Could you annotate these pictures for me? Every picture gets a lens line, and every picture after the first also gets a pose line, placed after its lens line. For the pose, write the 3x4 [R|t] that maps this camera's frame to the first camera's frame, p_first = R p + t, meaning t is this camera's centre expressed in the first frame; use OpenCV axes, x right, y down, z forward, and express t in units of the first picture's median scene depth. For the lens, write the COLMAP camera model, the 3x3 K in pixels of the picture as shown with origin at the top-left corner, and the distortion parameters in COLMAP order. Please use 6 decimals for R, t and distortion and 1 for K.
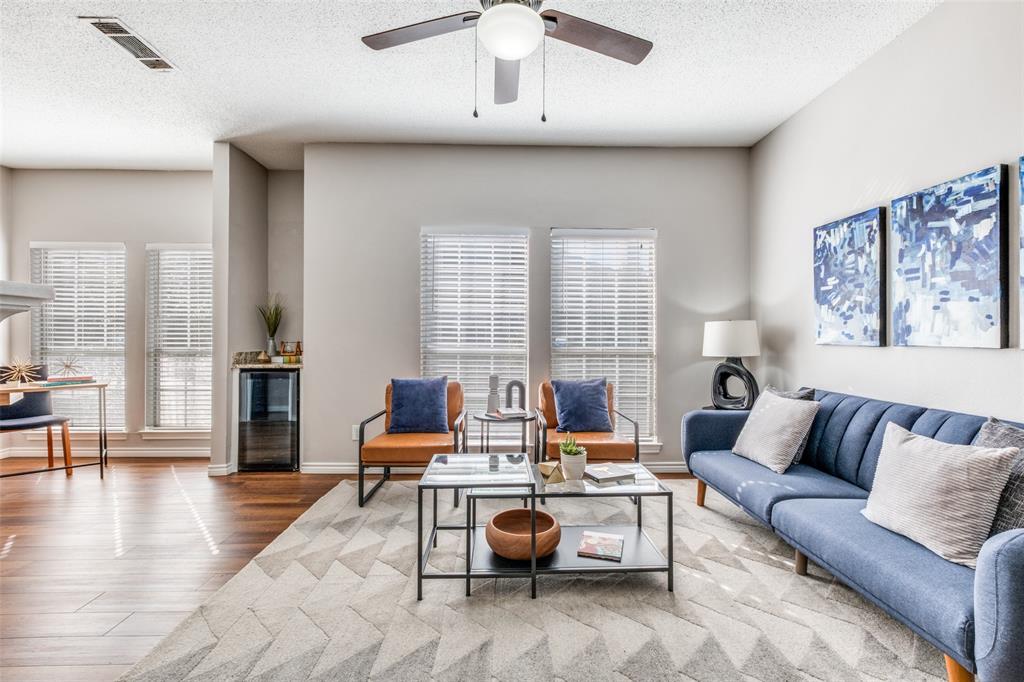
lens RADIAL K [[444.8, 0, 513.8], [0, 444.8, 336.1], [0, 0, 1]] dist [-0.003828, -0.002701]
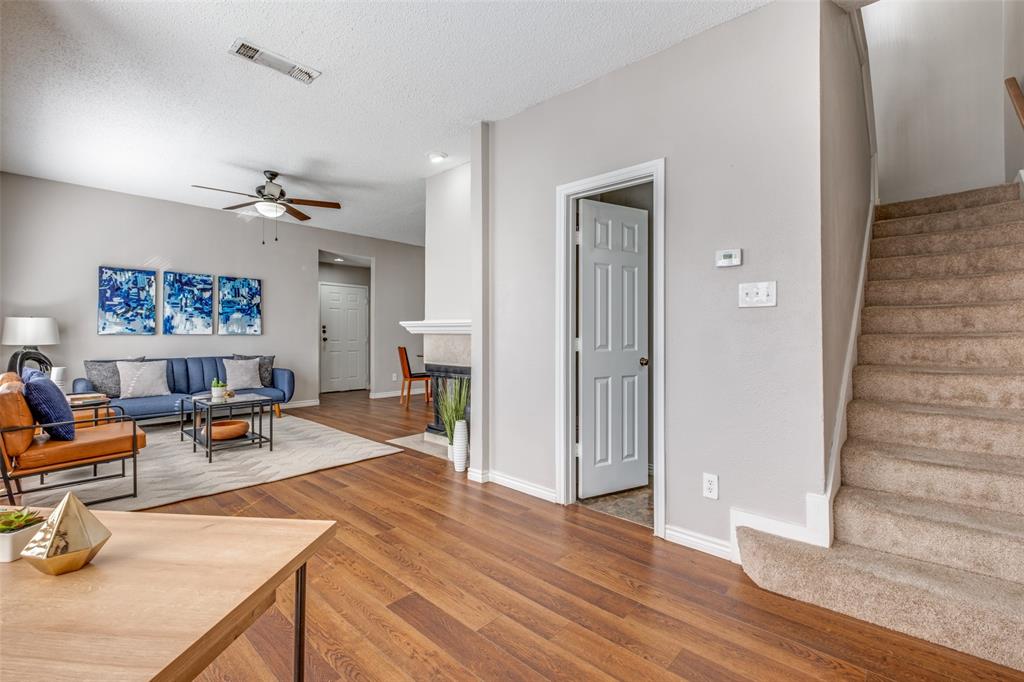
lens RADIAL K [[444.8, 0, 518.2], [0, 444.8, 328.6], [0, 0, 1]] dist [-0.003828, -0.002701]
pose [[-0.726557, 0.004569, 0.687091, -1.843298], [-0.003580, 0.999939, -0.010435, 0.008778], [-0.687097, -0.010042, -0.726497, 1.251819]]
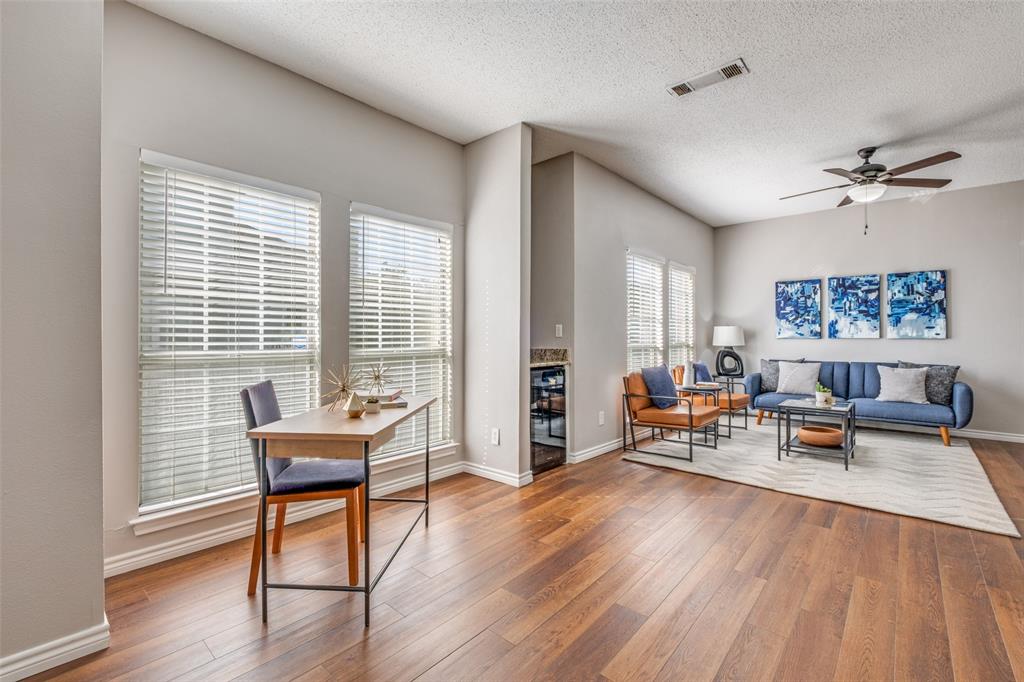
lens RADIAL K [[444.8, 0, 512.8], [0, 444.8, 336.1], [0, 0, 1]] dist [-0.003828, -0.002701]
pose [[0.687864, 0.000130, 0.725839, -1.845709], [0.000659, 0.999999, -0.000804, 0.009902], [-0.725839, 0.001031, 0.687864, 0.520002]]
